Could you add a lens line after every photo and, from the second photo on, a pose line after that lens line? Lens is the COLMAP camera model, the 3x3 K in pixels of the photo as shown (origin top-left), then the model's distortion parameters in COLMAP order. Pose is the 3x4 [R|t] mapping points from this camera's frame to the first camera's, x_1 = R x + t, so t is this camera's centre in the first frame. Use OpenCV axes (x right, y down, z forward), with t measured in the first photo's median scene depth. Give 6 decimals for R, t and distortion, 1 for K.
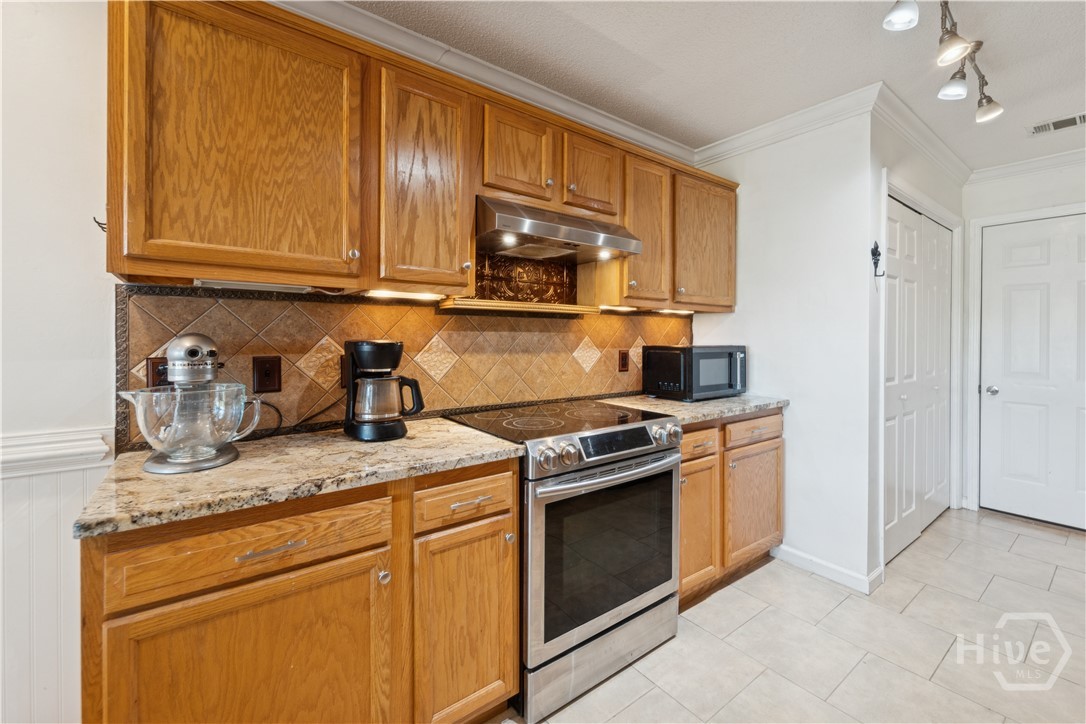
lens RADIAL K [[446.1, 0, 569.2], [0, 446.1, 337.7], [0, 0, 1]] dist [0.002615, -0.001932]
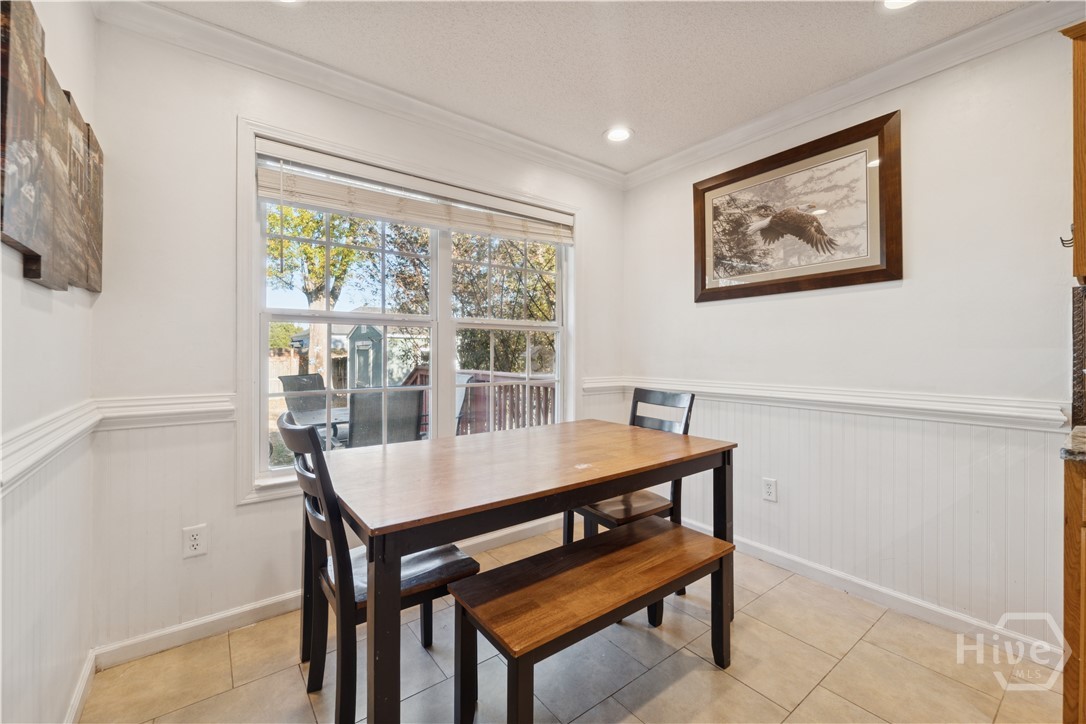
lens RADIAL K [[446.1, 0, 544.0], [0, 446.1, 353.7], [0, 0, 1]] dist [0.002615, -0.001932]
pose [[-0.033911, -0.007101, -0.999400, 0.265548], [-0.007978, 0.999945, -0.006834, 0.083865], [0.999393, 0.007742, -0.033965, -0.418064]]
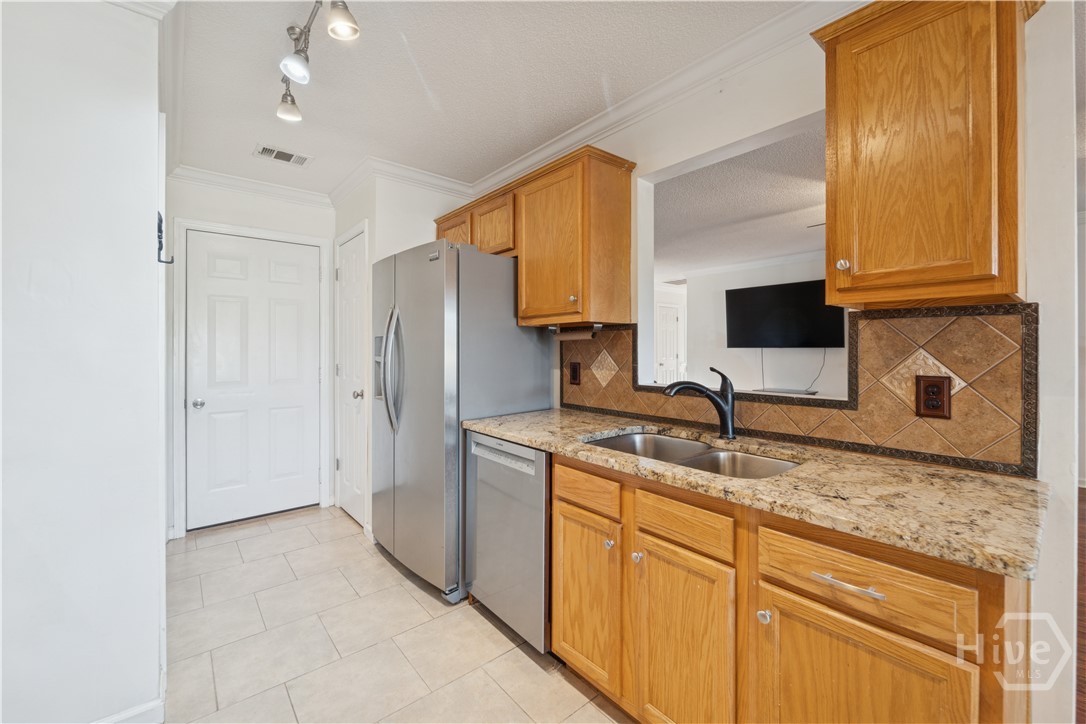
lens RADIAL K [[446.1, 0, 543.1], [0, 446.1, 348.7], [0, 0, 1]] dist [0.002615, -0.001932]
pose [[-0.023493, -0.007723, 0.999694, -0.056254], [0.005070, 0.999956, 0.007844, -0.006633], [-0.999711, 0.005252, -0.023453, 0.812528]]
